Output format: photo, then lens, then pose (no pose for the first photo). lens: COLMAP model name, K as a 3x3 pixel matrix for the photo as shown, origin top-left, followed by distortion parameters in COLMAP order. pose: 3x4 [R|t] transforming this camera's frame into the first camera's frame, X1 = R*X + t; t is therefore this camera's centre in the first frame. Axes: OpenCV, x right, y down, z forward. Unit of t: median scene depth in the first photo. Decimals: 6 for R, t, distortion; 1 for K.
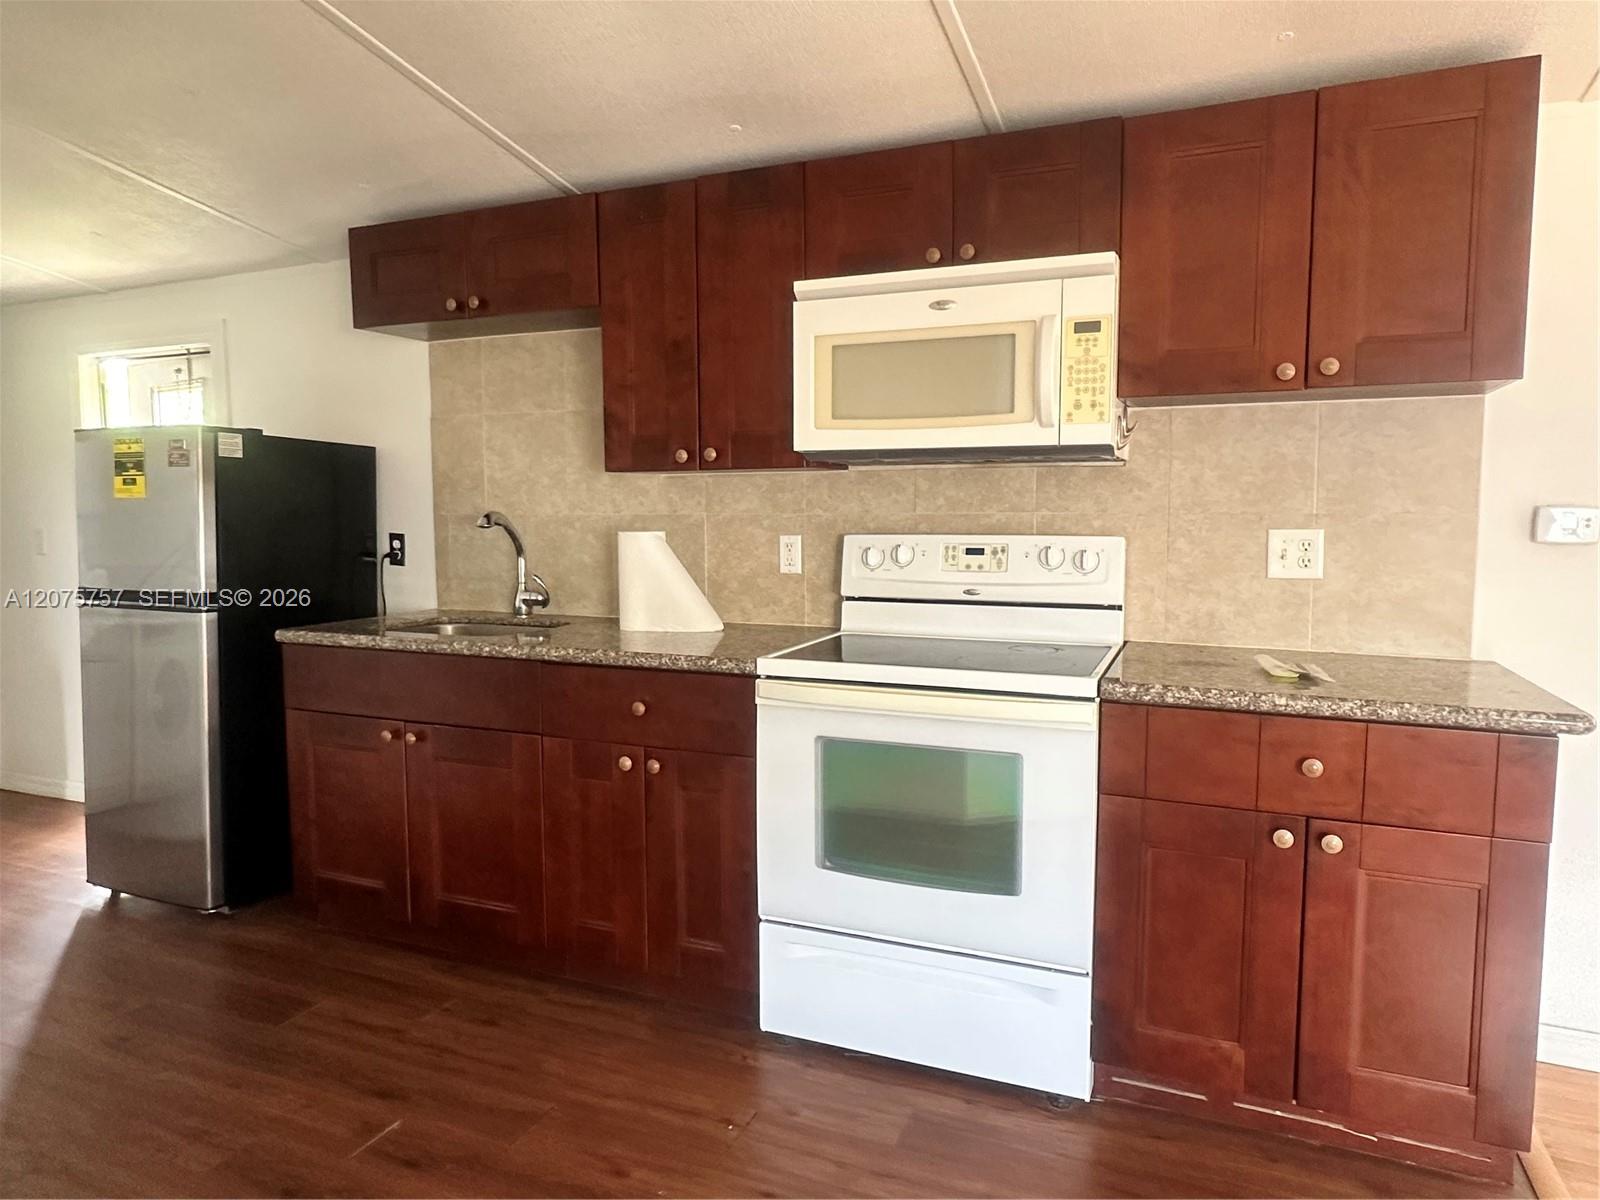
lens RADIAL K [[977.3, 0, 800.0], [0, 977.3, 600.0], [0, 0, 1]] dist [0.005892, 0.001339]
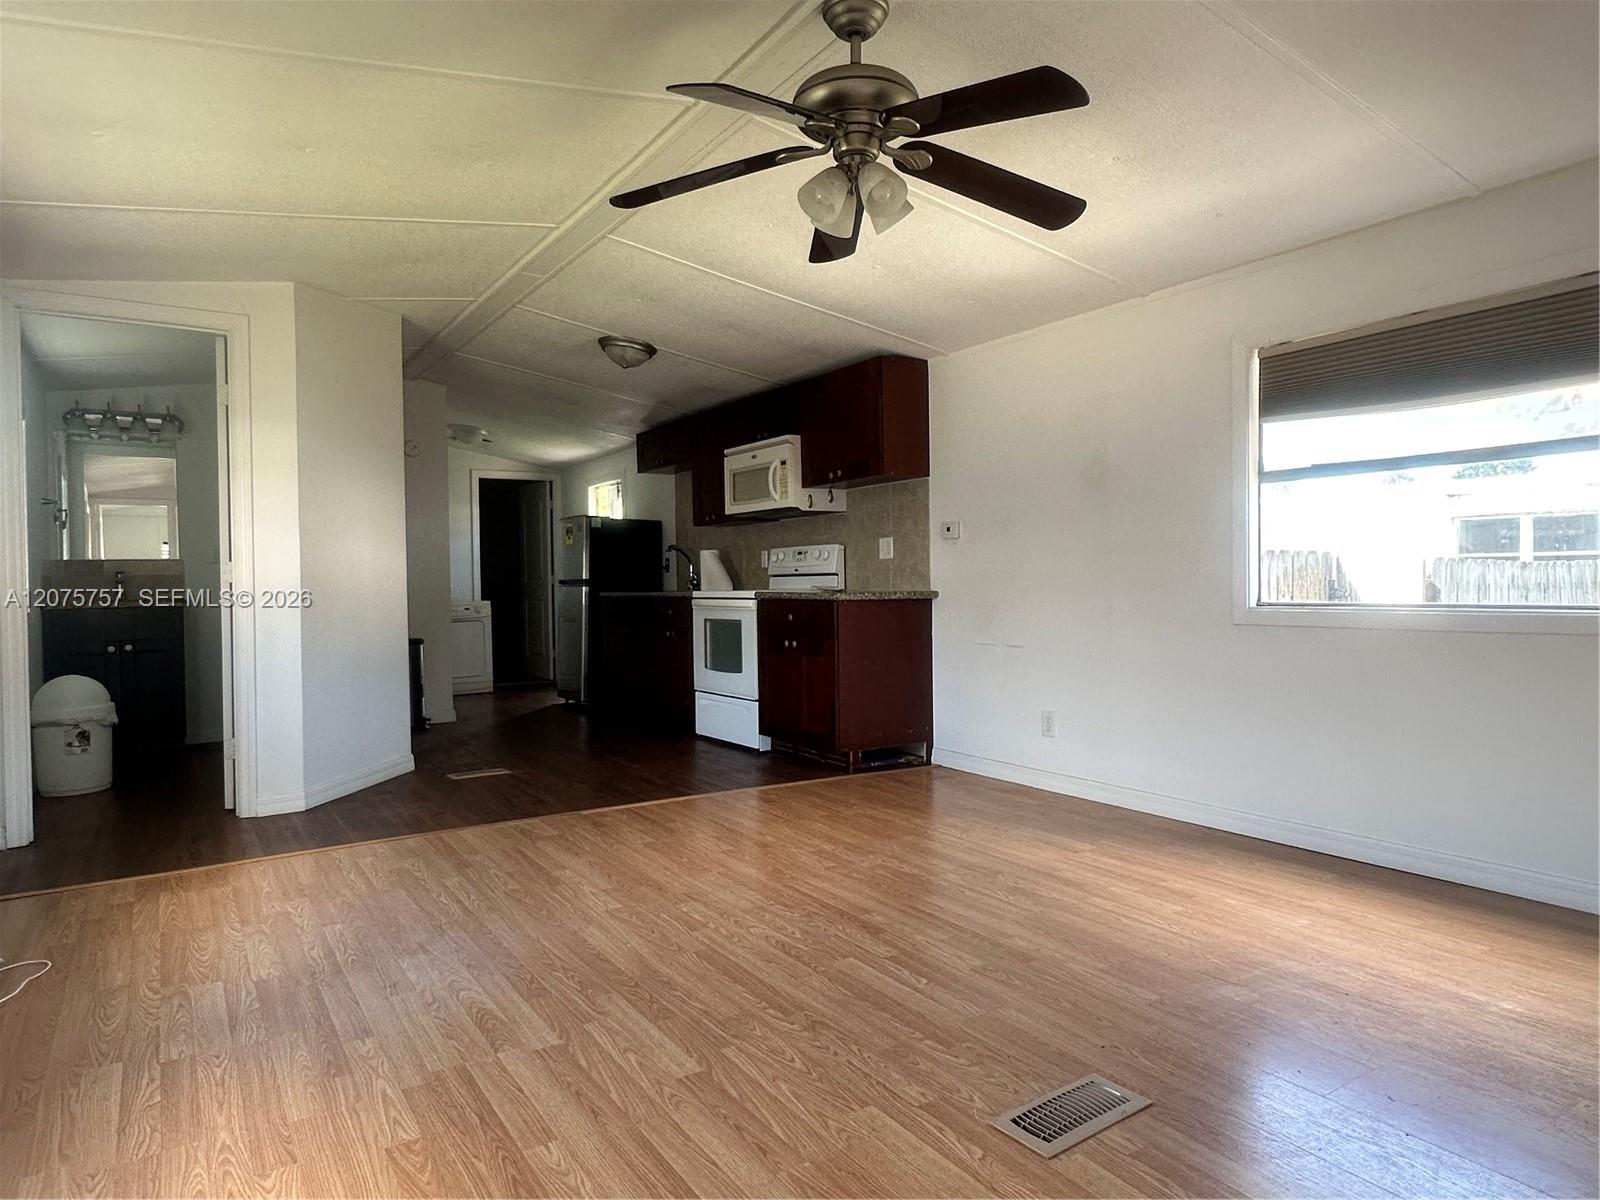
lens RADIAL K [[977.3, 0, 800.0], [0, 977.3, 600.0], [0, 0, 1]] dist [0.005892, 0.001339]
pose [[0.830830, 0.000264, -0.556527, 1.643896], [-0.039099, 0.997557, -0.057897, 0.220240], [0.555152, 0.069862, 0.828810, -1.039760]]
